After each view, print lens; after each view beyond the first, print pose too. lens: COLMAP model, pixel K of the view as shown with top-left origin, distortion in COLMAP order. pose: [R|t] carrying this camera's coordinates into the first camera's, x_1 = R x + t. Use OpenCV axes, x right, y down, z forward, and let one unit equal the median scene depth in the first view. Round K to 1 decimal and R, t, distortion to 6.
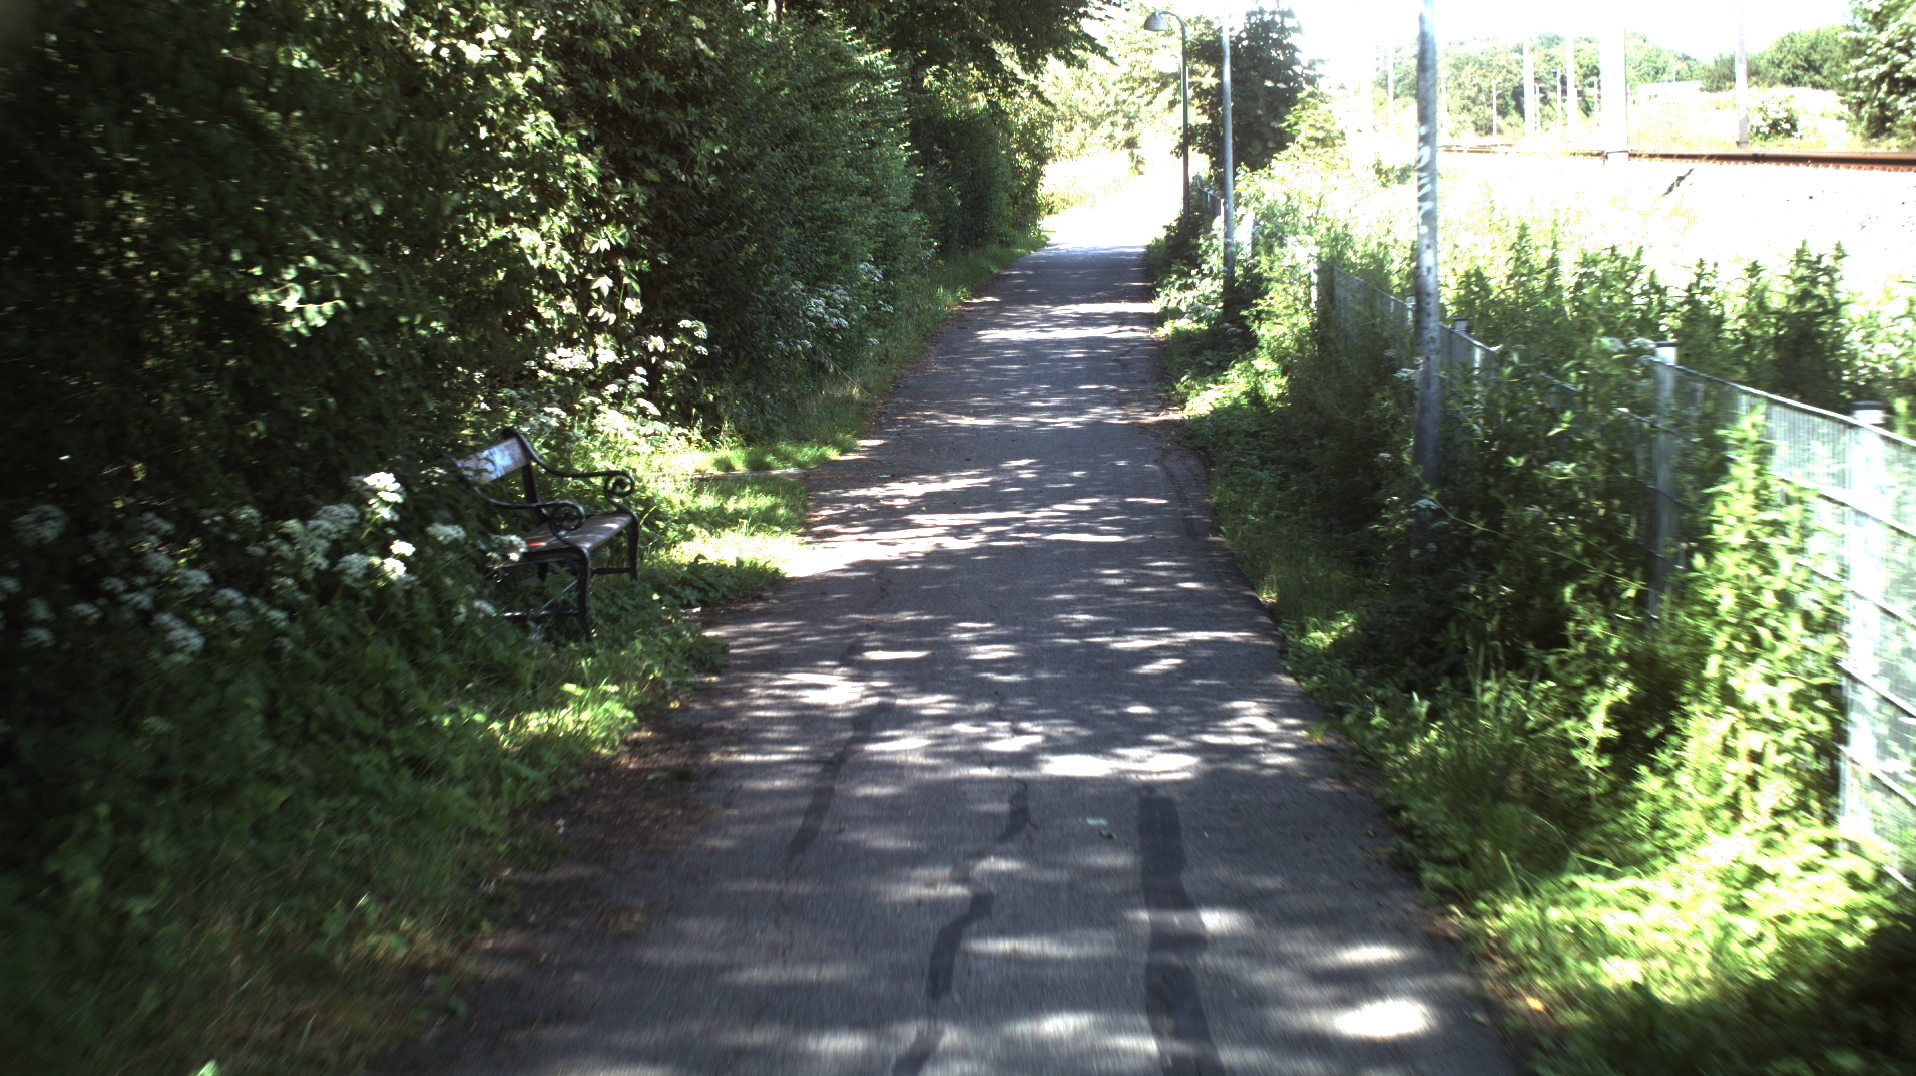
lens RADIAL K [[3180.6, 0, 958.0], [0, 3180.6, 538.0], [0, 0, 1]] dist [-0.311972, 0.372798]
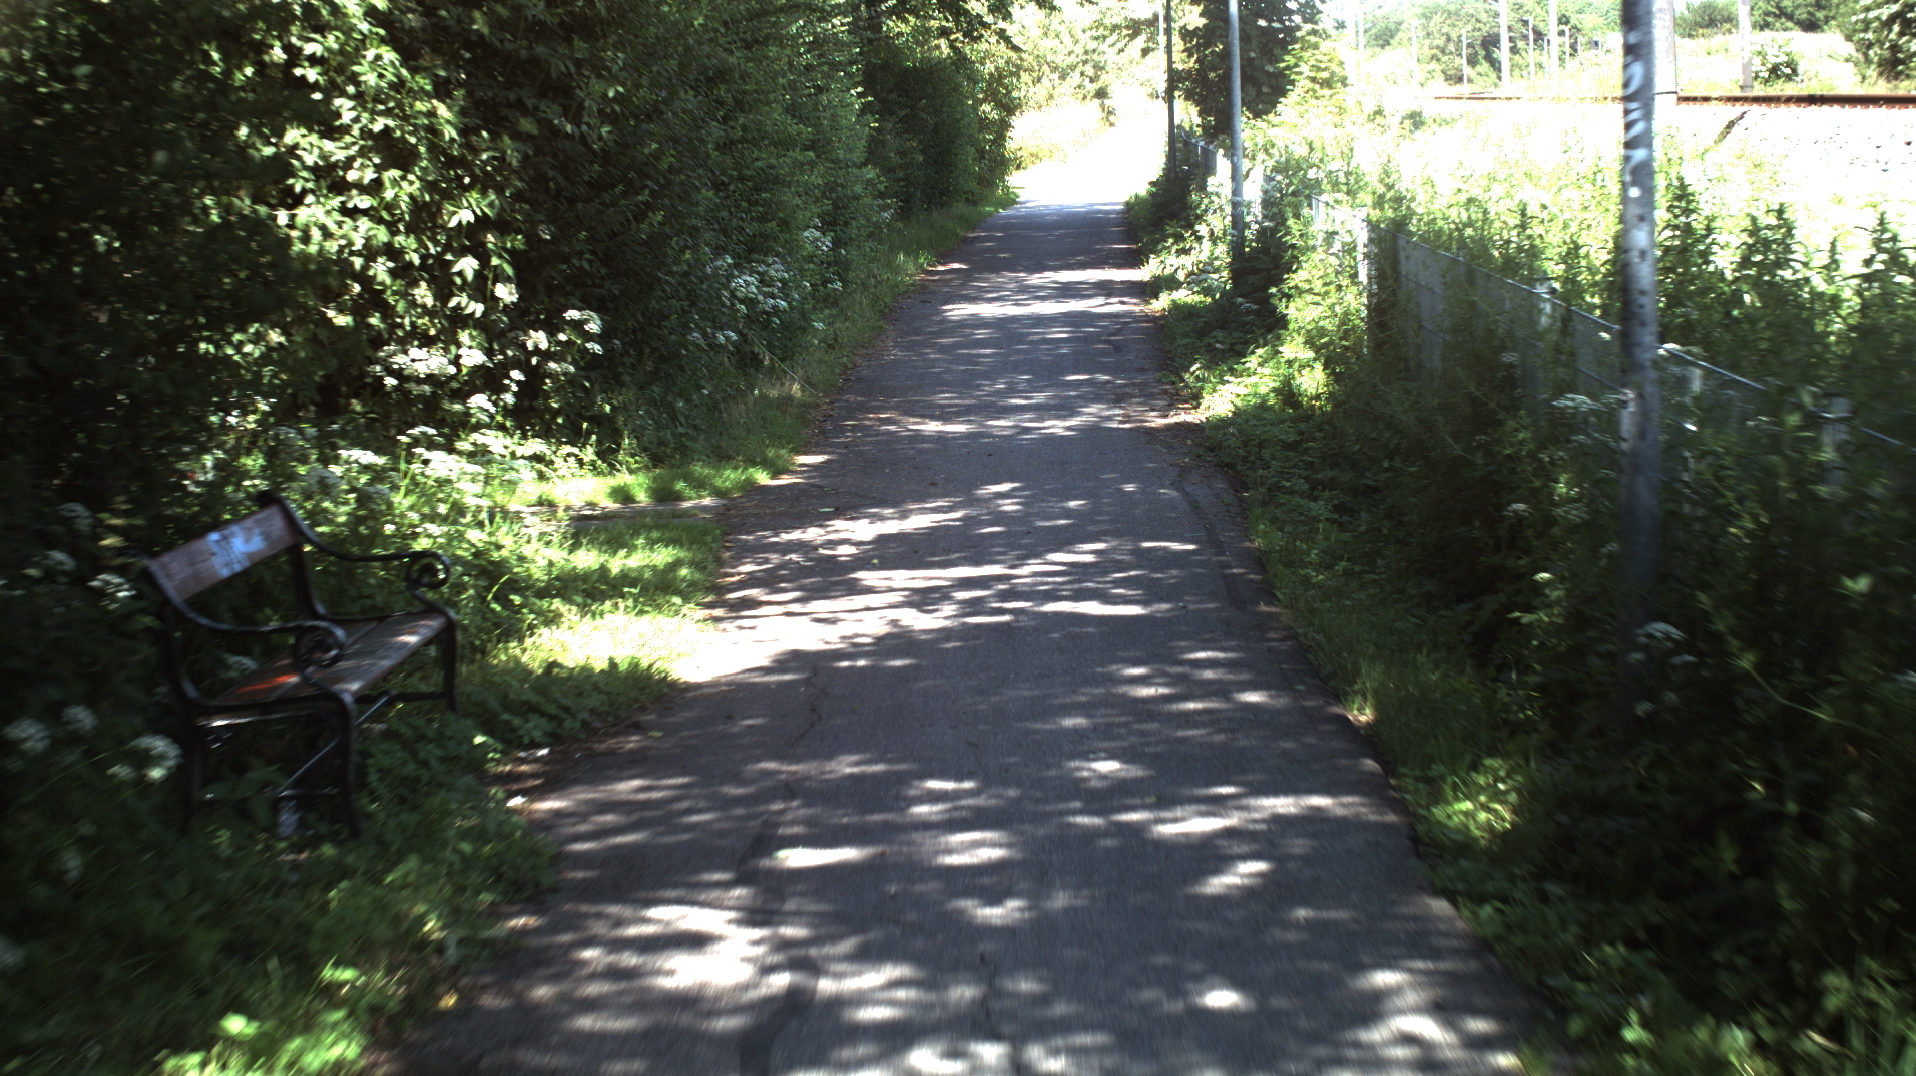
lens RADIAL K [[3180.6, 0, 958.0], [0, 3180.6, 538.0], [0, 0, 1]] dist [-0.311972, 0.372798]
pose [[0.999889, -0.010865, 0.010187, 0.000955], [0.010723, 0.999845, 0.013942, -0.020162], [-0.010337, -0.013831, 0.999851, 0.194229]]
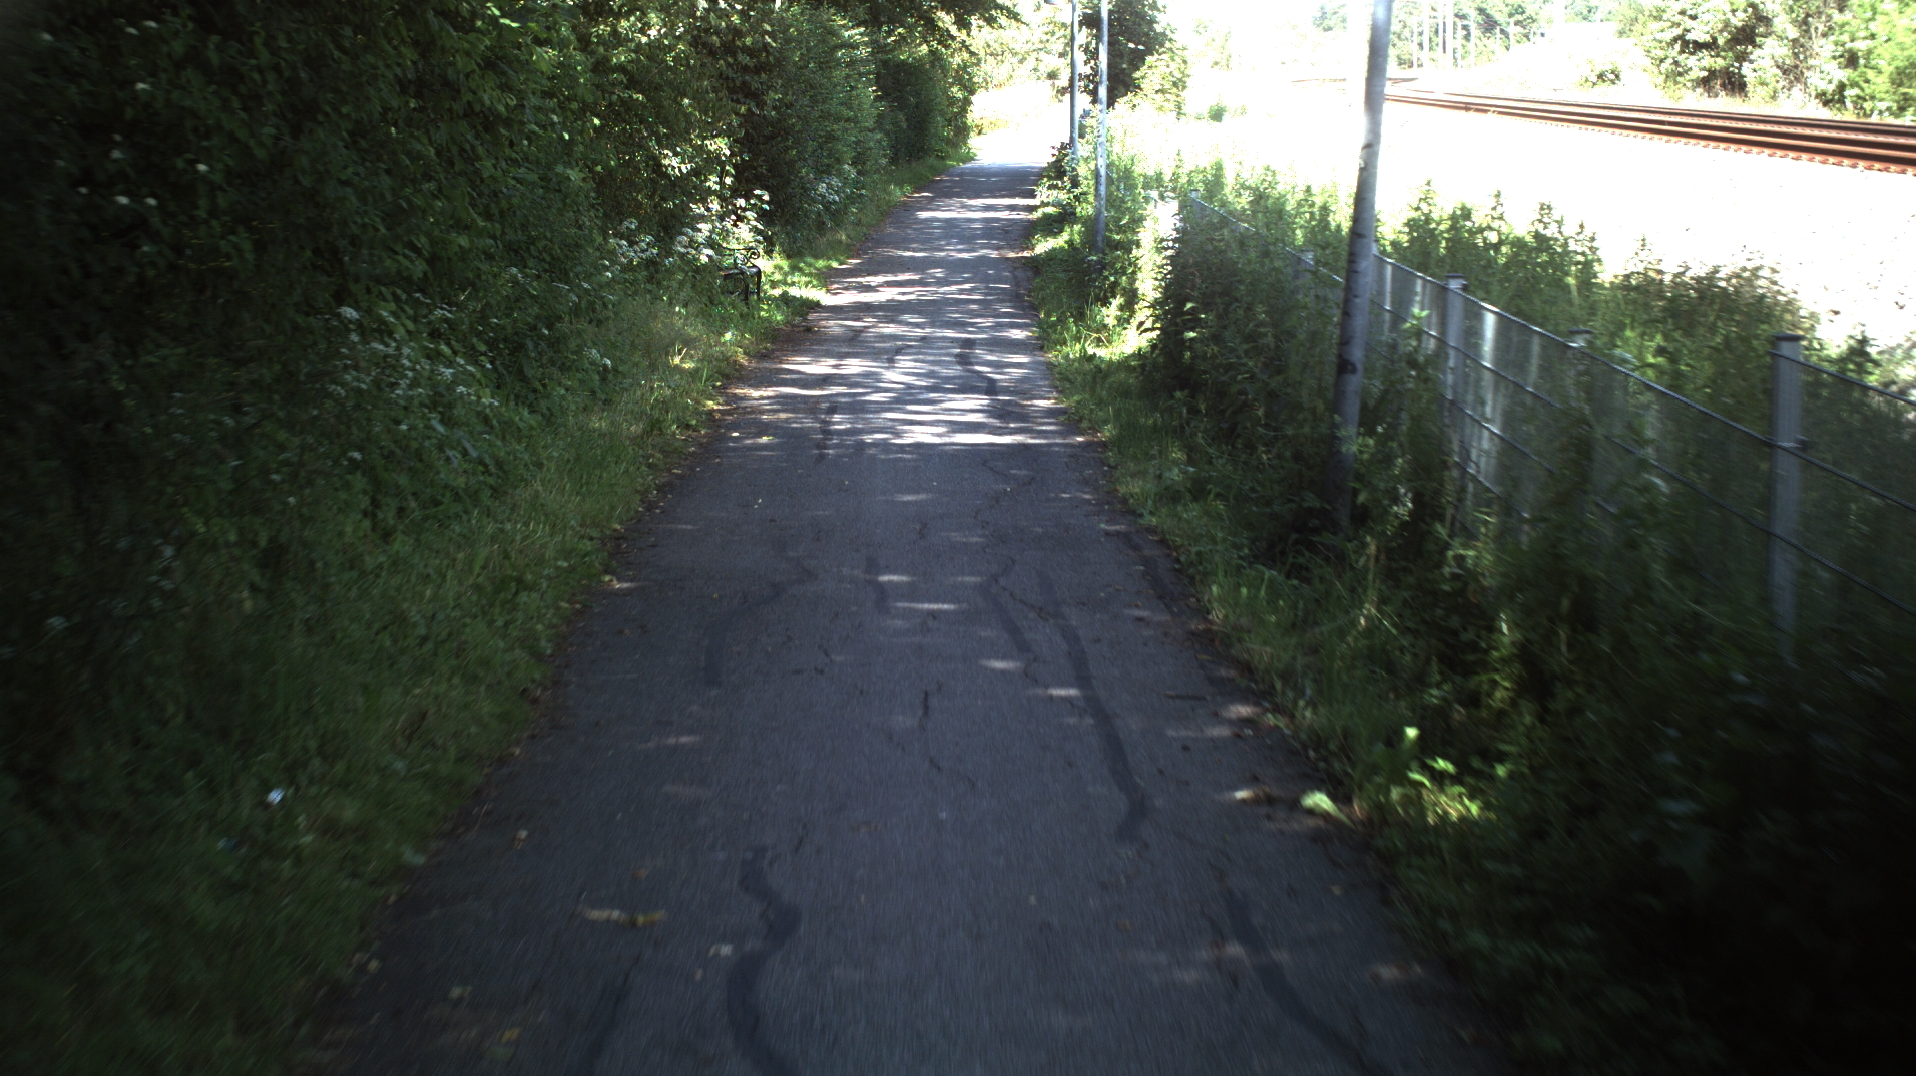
lens RADIAL K [[3180.6, 0, 958.0], [0, 3180.6, 538.0], [0, 0, 1]] dist [-0.311972, 0.372798]
pose [[0.999492, 0.024404, 0.020481, -0.001858], [-0.024929, 0.999357, 0.025758, 0.076210], [-0.019840, -0.026256, 0.999458, -0.776924]]
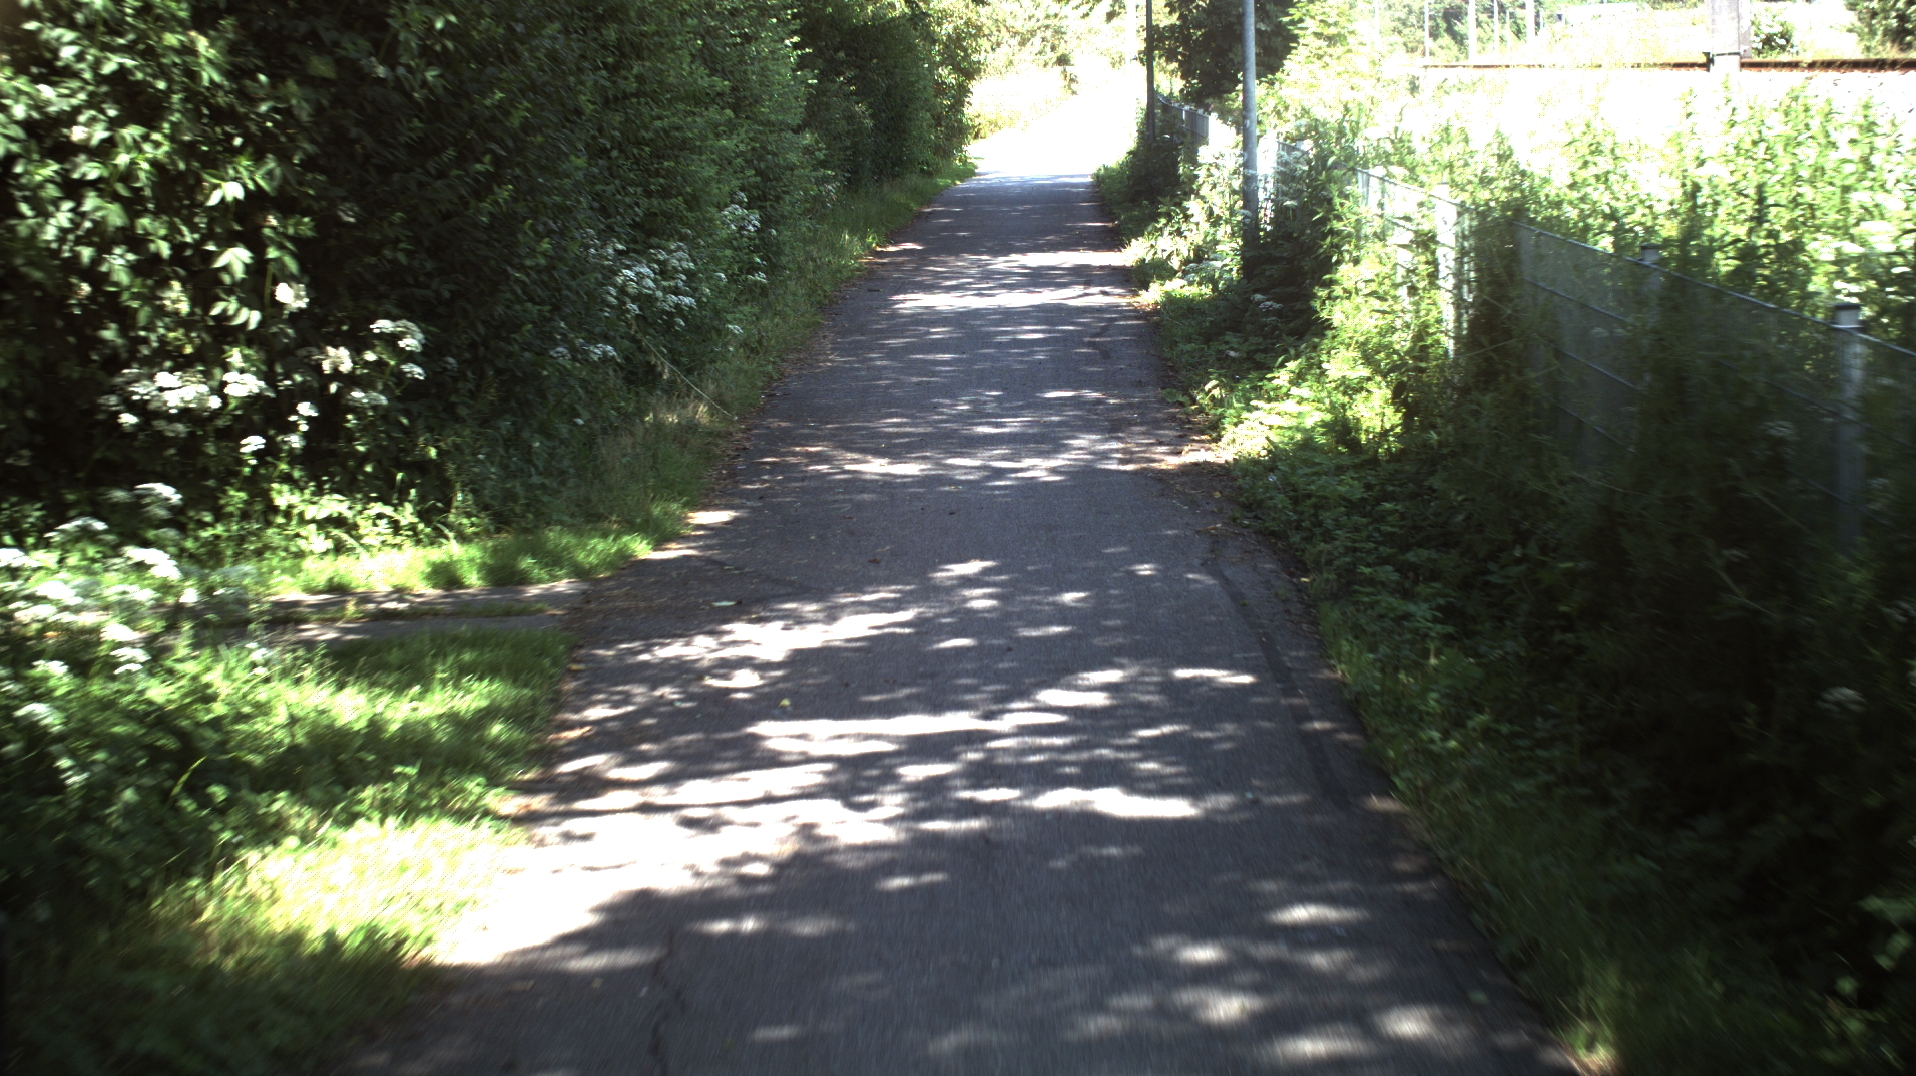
lens RADIAL K [[3180.6, 0, 958.0], [0, 3180.6, 538.0], [0, 0, 1]] dist [-0.311972, 0.372798]
pose [[0.999668, -0.005893, 0.025073, 0.003456], [0.005313, 0.999718, 0.023135, -0.038169], [-0.025203, -0.022994, 0.999418, 0.388683]]
